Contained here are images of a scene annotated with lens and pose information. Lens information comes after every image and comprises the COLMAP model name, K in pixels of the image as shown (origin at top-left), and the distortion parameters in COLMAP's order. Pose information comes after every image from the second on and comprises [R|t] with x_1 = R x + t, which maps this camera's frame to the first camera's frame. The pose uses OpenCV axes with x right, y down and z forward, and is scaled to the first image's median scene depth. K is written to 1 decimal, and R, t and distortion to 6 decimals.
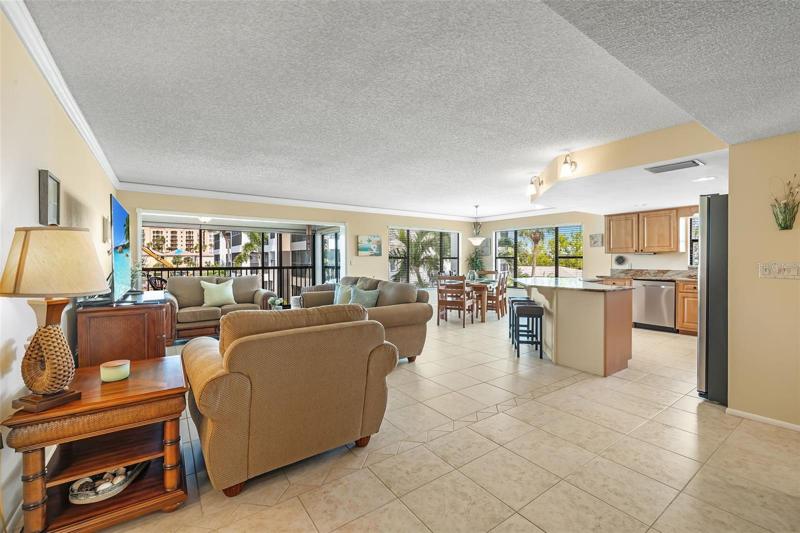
lens RADIAL K [[338.6, 0, 398.8], [0, 338.6, 261.7], [0, 0, 1]] dist [0.003246, -0.000239]
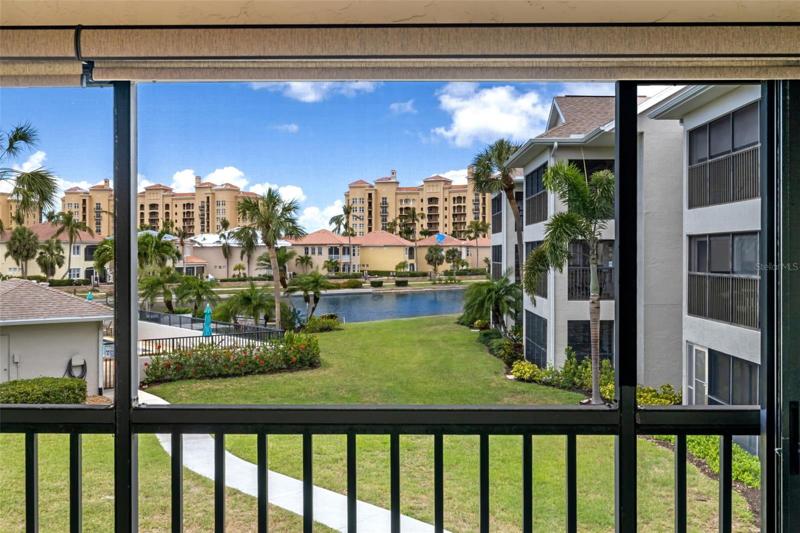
lens RADIAL K [[803.2, 0, 400.4], [0, 803.2, 264.1], [0, 0, 1]] dist [0.006419, 0.000000]
pose [[0.810013, 0.004242, -0.586397, -0.049260], [0.000254, 0.999971, 0.007584, -0.005079], [0.586412, -0.006292, 0.809988, 0.124496]]
